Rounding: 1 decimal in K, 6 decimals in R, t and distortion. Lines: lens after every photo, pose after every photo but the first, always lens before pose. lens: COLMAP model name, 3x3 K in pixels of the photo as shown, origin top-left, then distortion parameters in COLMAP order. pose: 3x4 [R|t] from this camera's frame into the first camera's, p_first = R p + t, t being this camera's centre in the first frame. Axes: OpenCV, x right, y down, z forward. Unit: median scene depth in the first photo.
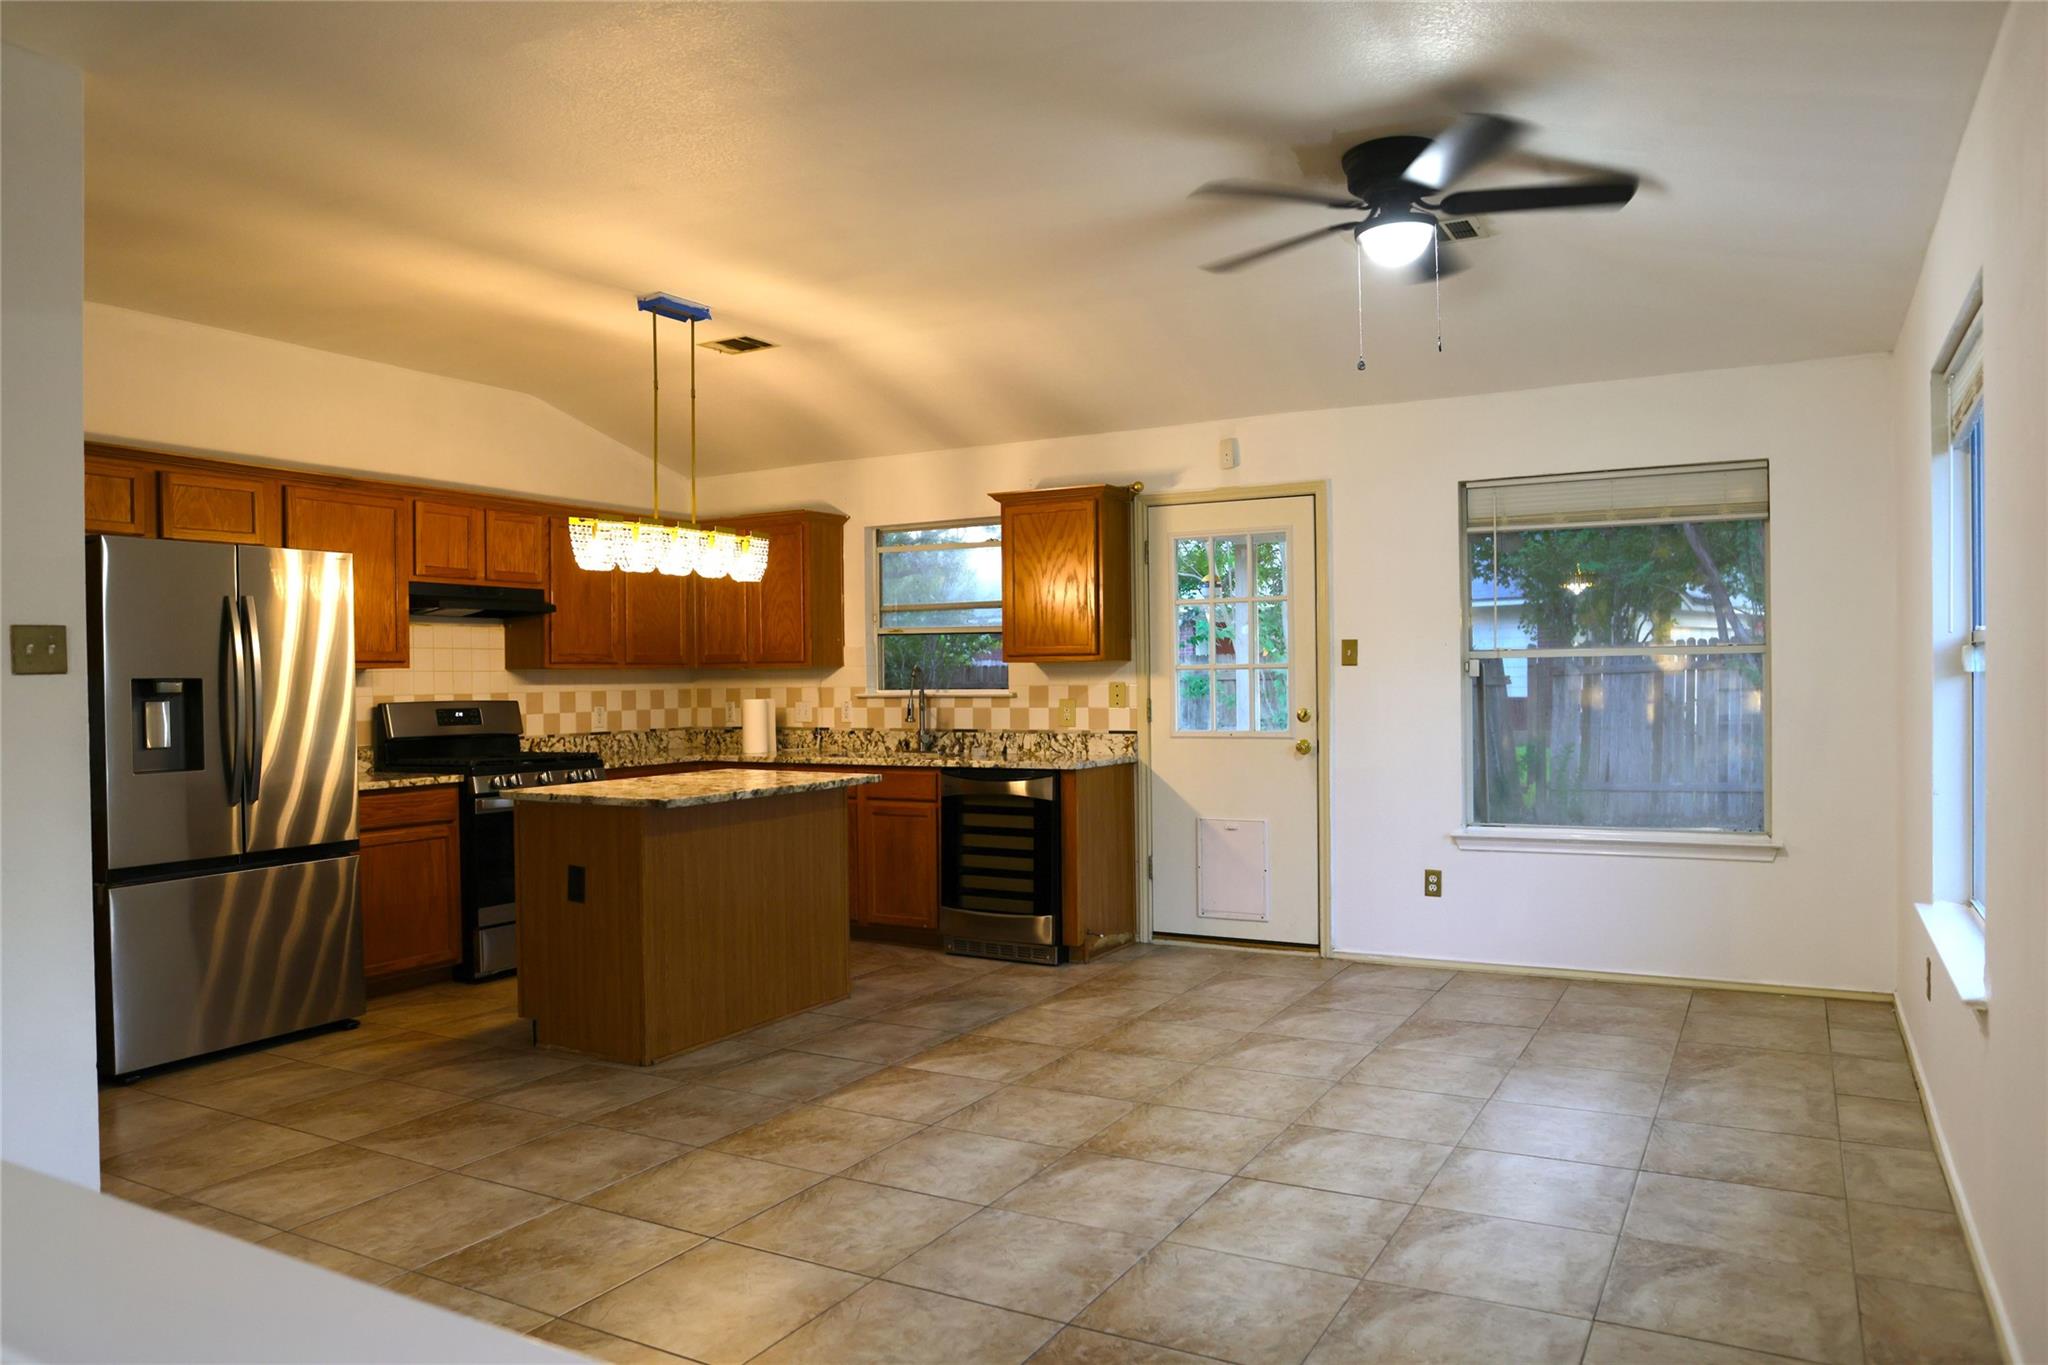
lens RADIAL K [[1378.4, 0, 1038.3], [0, 1378.4, 698.4], [0, 0, 1]] dist [-0.003896, 0.003443]
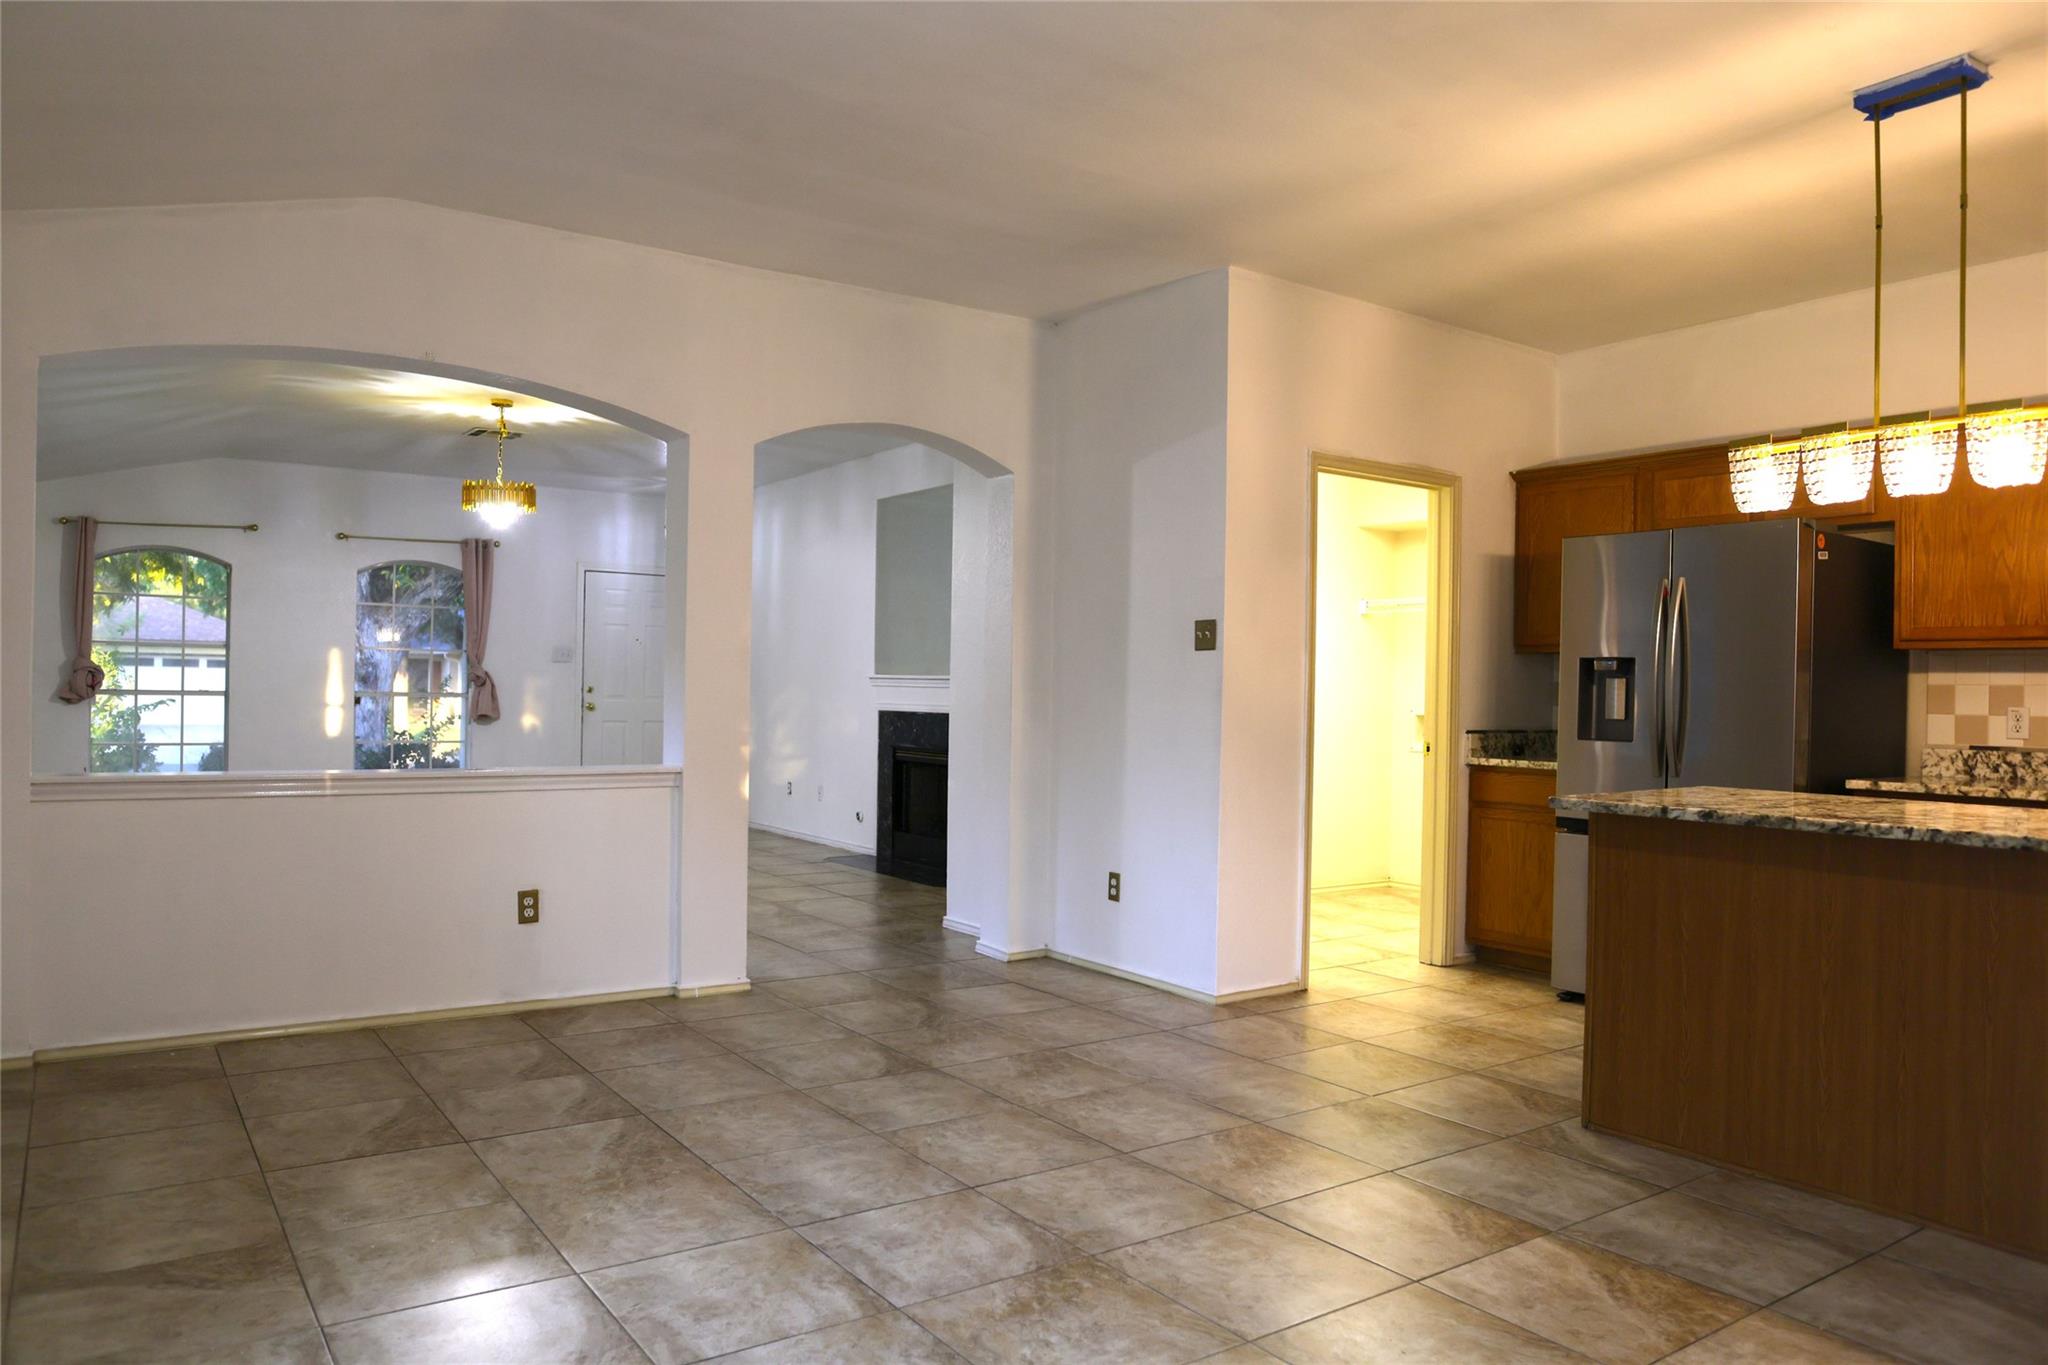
lens RADIAL K [[1378.4, 0, 1040.2], [0, 1378.4, 676.7], [0, 0, 1]] dist [-0.003896, 0.003443]
pose [[-0.444547, -0.009333, -0.895707, 0.586059], [-0.013597, 0.999901, -0.003670, 0.007049], [0.895652, 0.010548, -0.444630, 1.056085]]
